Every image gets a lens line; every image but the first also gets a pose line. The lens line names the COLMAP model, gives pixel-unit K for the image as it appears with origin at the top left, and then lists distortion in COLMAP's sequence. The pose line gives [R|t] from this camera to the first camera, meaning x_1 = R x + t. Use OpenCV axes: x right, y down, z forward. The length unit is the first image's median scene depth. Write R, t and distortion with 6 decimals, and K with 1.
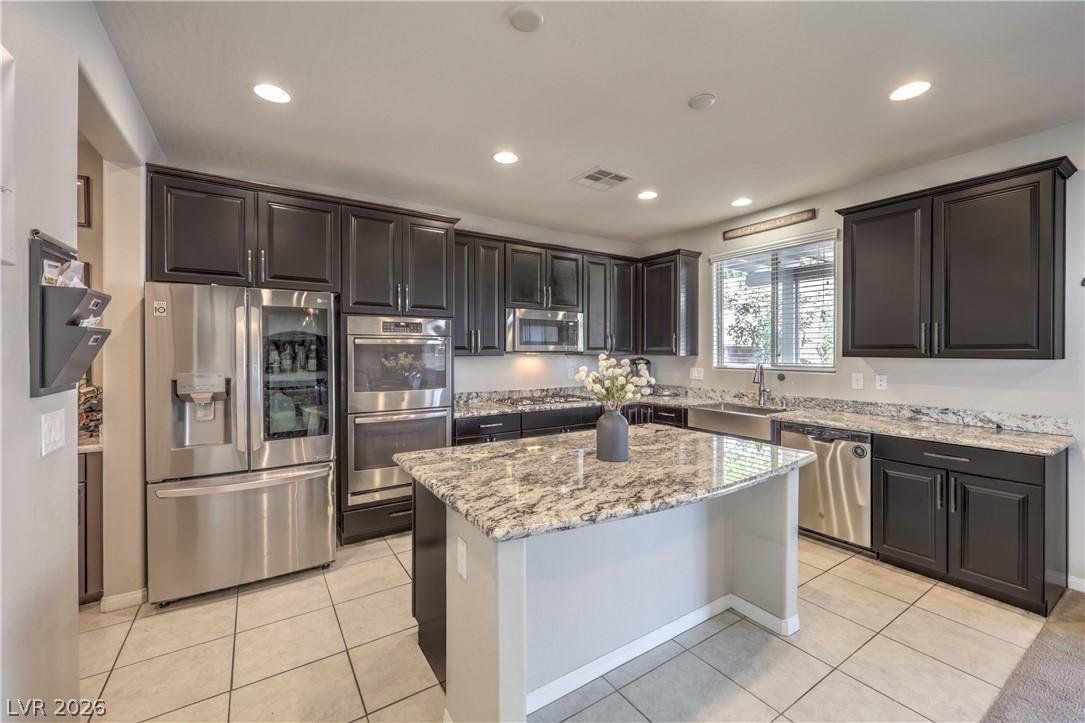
lens RADIAL K [[446.2, 0, 552.5], [0, 446.2, 350.3], [0, 0, 1]] dist [0.003049, 0.000494]
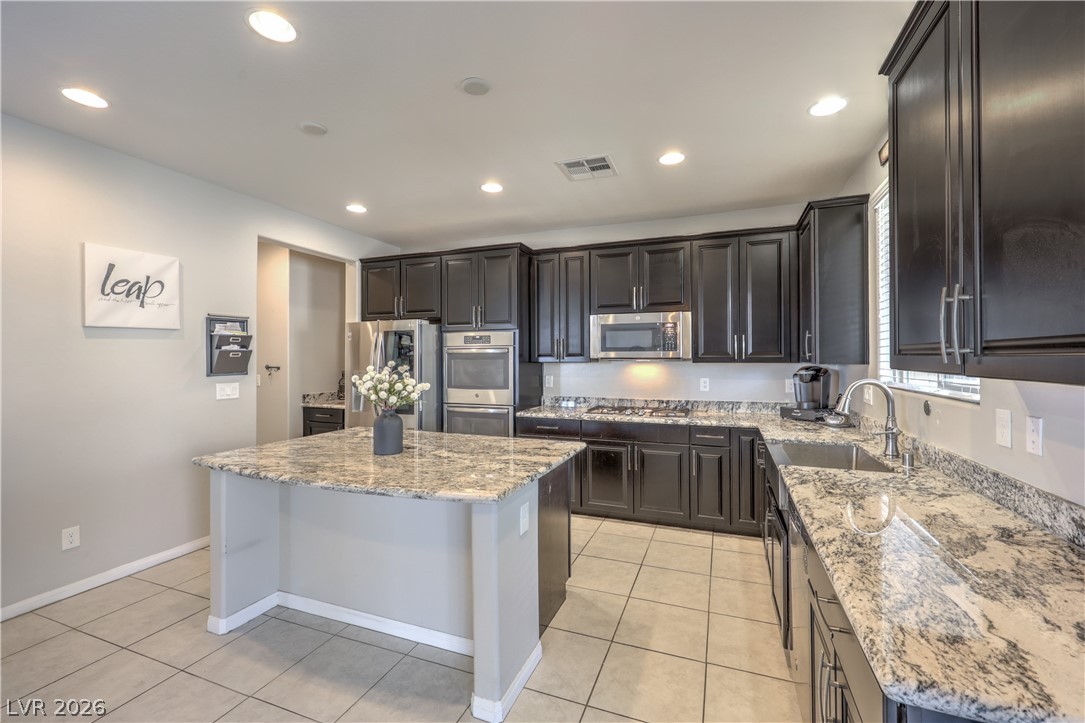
lens RADIAL K [[446.2, 0, 550.1], [0, 446.2, 354.2], [0, 0, 1]] dist [0.003049, 0.000494]
pose [[0.568153, -0.010181, -0.822860, 0.835688], [0.005759, 0.999948, -0.008396, 0.001541], [0.822902, 0.000031, 0.568183, 0.438701]]
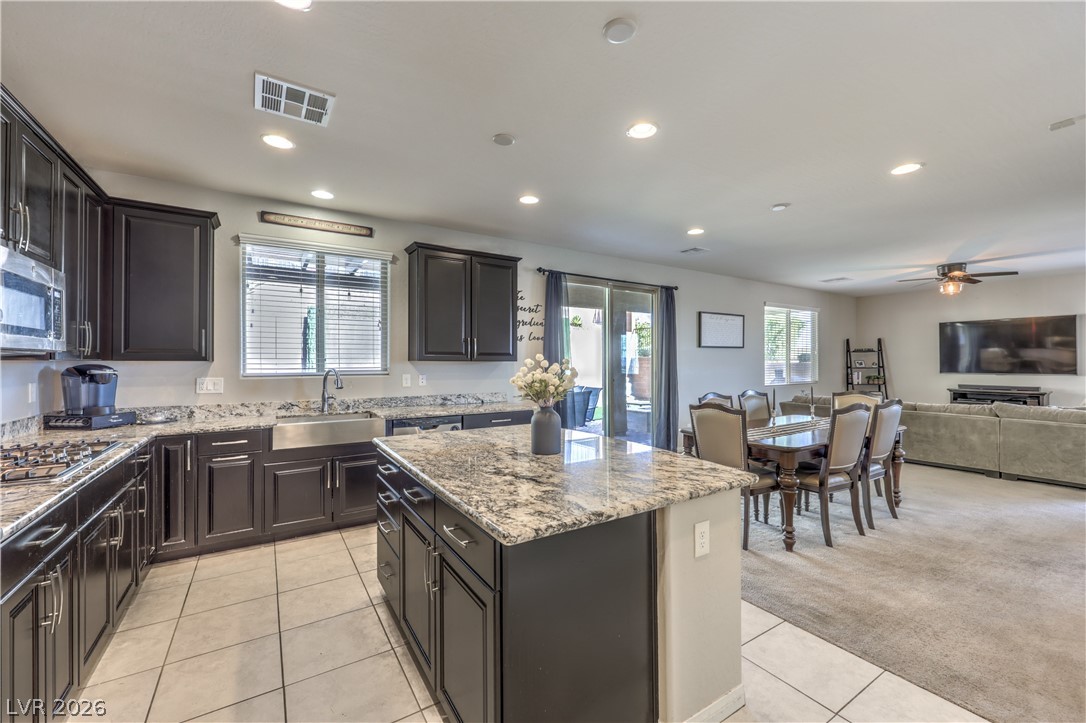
lens RADIAL K [[446.6, 0, 546.4], [0, 446.6, 362.1], [0, 0, 1]] dist [0.003049, 0.000494]
pose [[0.021637, 0.000209, 0.999766, -0.591190], [-0.002611, 0.999997, -0.000153, 0.017563], [-0.999762, -0.002607, 0.021637, 0.619288]]
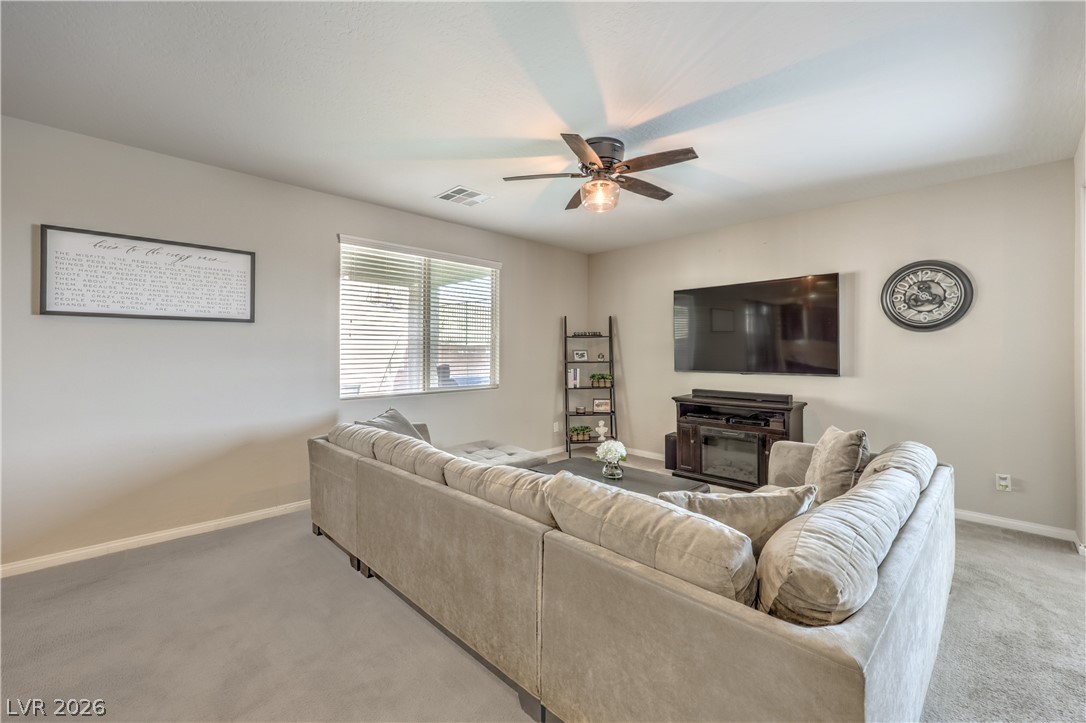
lens RADIAL K [[446.6, 0, 546.5], [0, 446.6, 350.1], [0, 0, 1]] dist [0.003049, 0.000494]
pose [[-0.178061, 0.004939, 0.984007, 0.480259], [-0.006884, 0.999957, -0.006265, 0.012840], [-0.983995, -0.007889, -0.178019, -0.787633]]
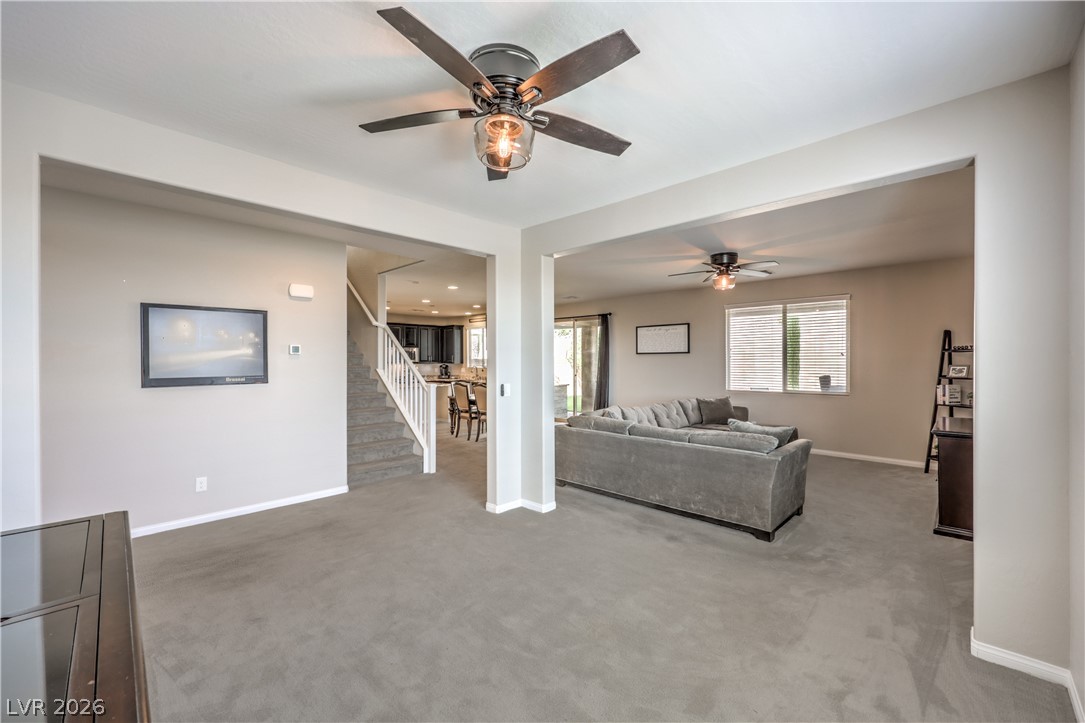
lens RADIAL K [[446.2, 0, 544.4], [0, 446.2, 362.4], [0, 0, 1]] dist [0.003049, 0.000494]
pose [[0.977918, -0.002666, 0.208971, 0.352535], [0.000879, 0.999962, 0.008642, -0.024524], [-0.208986, -0.008268, 0.977884, -2.509455]]
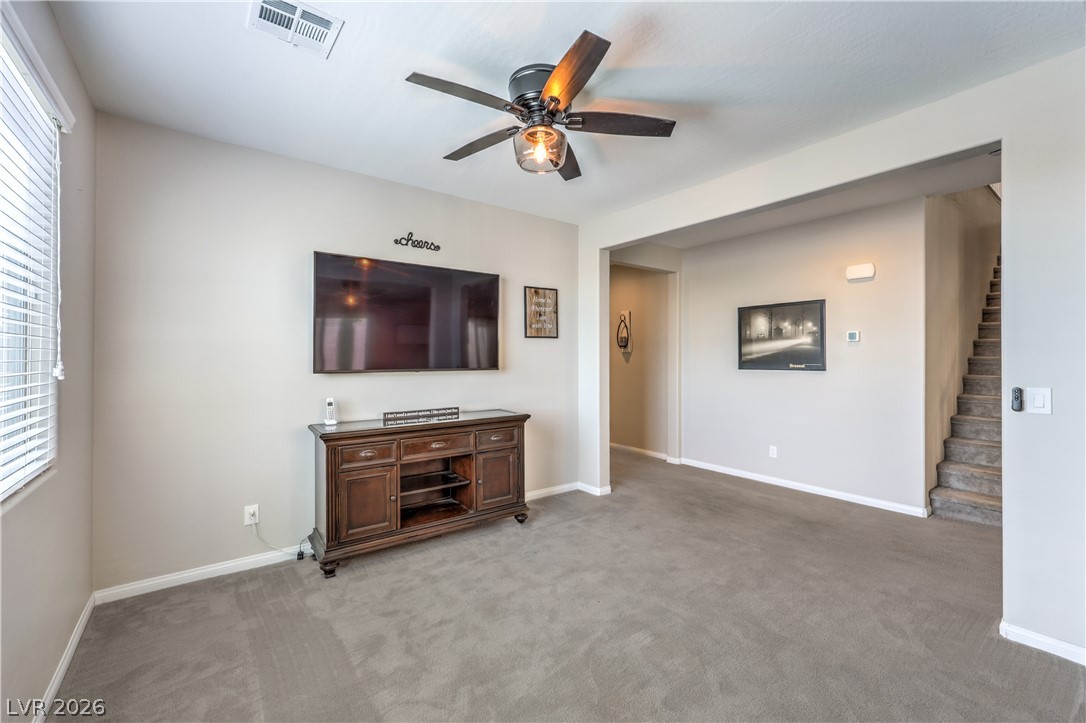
lens RADIAL K [[446.6, 0, 558.0], [0, 446.6, 357.3], [0, 0, 1]] dist [0.003049, 0.000494]
pose [[0.067407, -0.000887, -0.997725, 1.089628], [0.008760, 0.999962, -0.000297, 0.000173], [0.997687, -0.008720, 0.067412, -1.944010]]
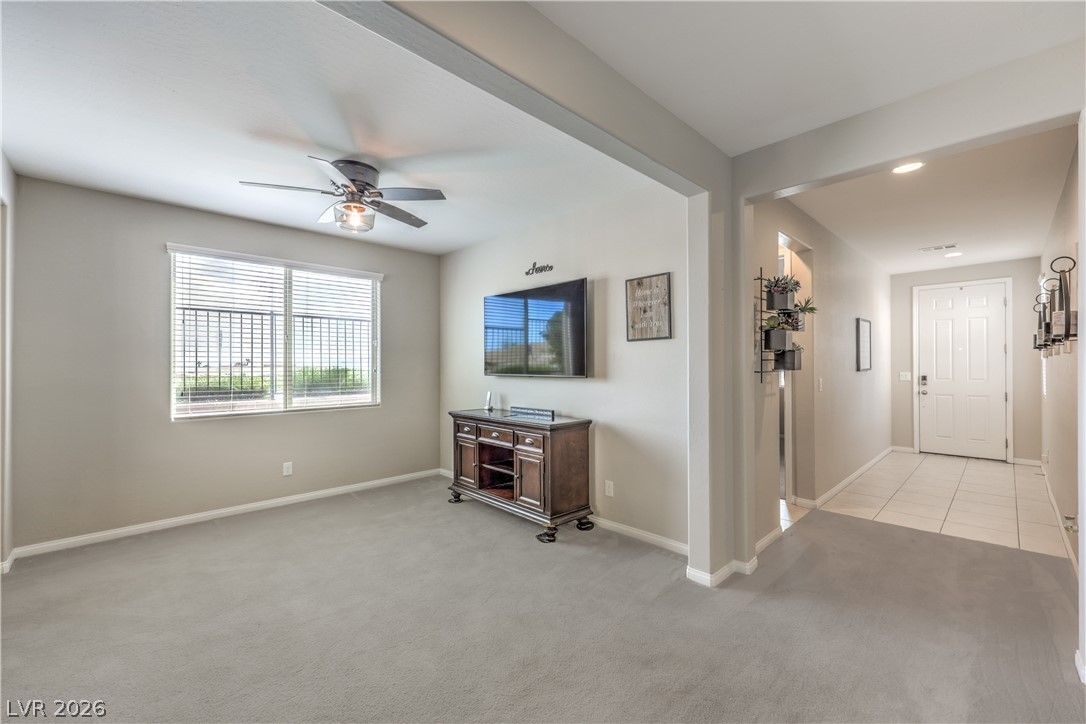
lens RADIAL K [[446.6, 0, 553.4], [0, 446.6, 363.2], [0, 0, 1]] dist [0.003049, 0.000494]
pose [[-0.982936, 0.003117, -0.183921, 0.203054], [0.004712, 0.999955, -0.008234, 0.003905], [0.183887, -0.008960, -0.982907, -0.950960]]
